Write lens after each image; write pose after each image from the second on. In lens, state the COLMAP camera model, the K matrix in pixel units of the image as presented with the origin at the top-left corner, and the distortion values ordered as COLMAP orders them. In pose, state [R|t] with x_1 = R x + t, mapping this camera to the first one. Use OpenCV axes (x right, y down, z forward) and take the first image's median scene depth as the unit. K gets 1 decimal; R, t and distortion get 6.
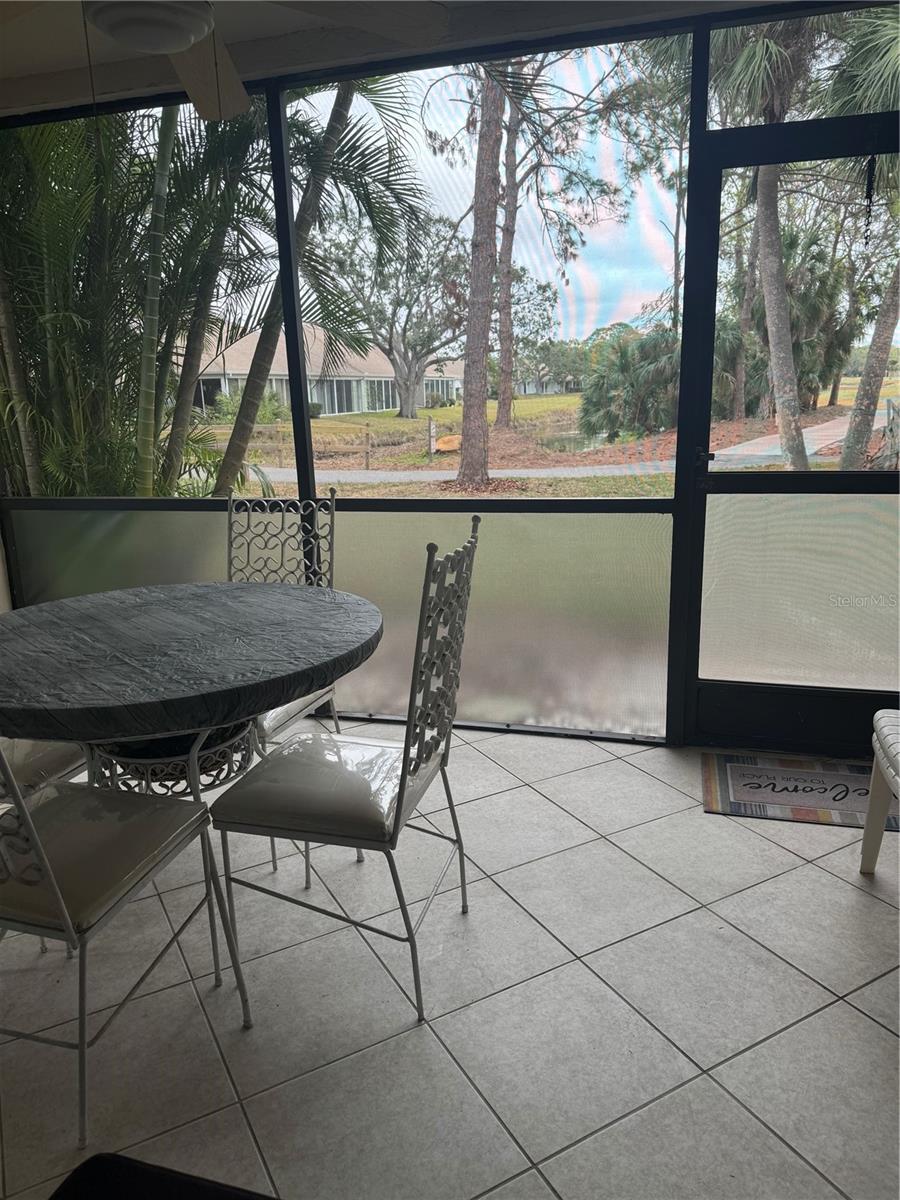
lens RADIAL K [[850.4, 0, 457.2], [0, 850.4, 600.4], [0, 0, 1]] dist [0.047139, -0.044900]
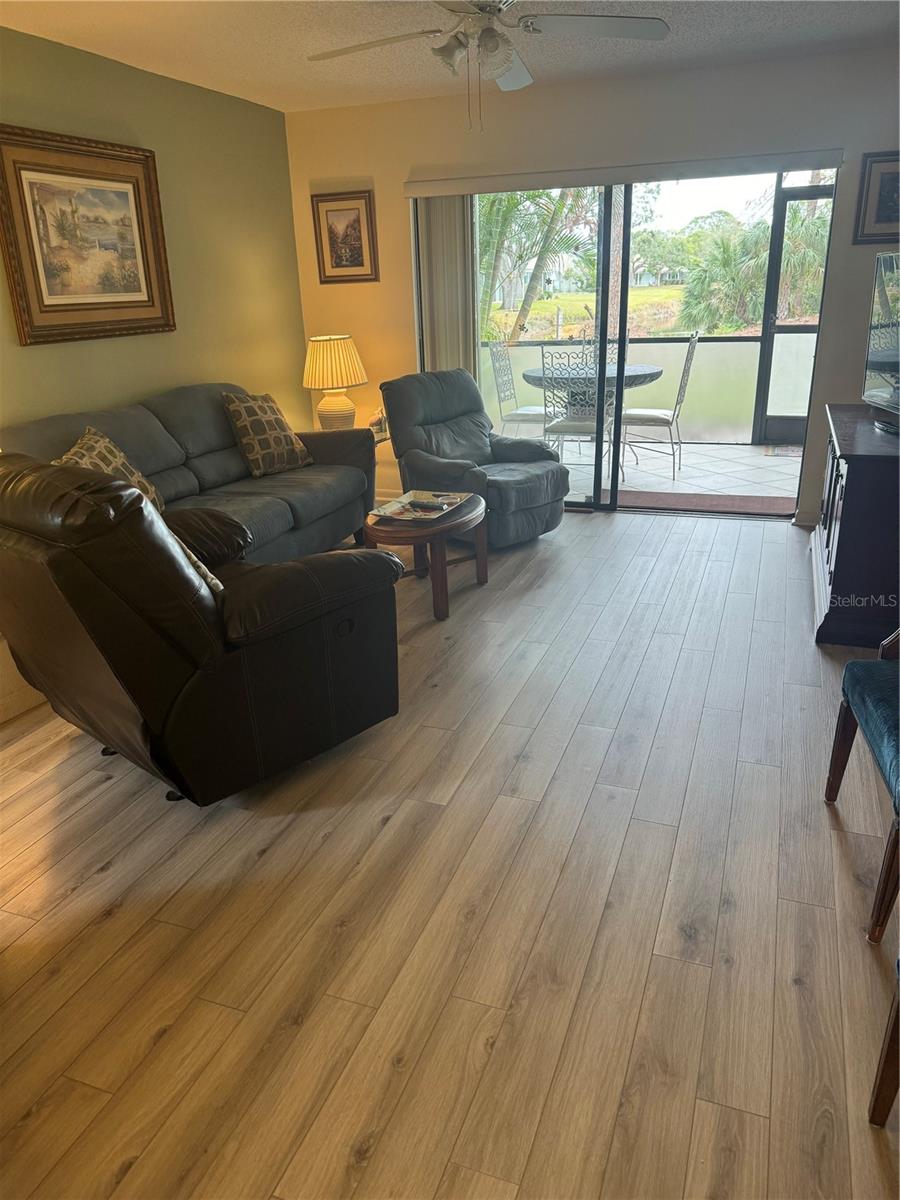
lens RADIAL K [[850.4, 0, 476.6], [0, 850.4, 574.0], [0, 0, 1]] dist [0.047139, -0.044900]
pose [[0.997096, 0.028185, -0.070742, -0.027926], [-0.021896, 0.995867, 0.088149, 0.027652], [0.072934, -0.086344, 0.993592, -0.119239]]
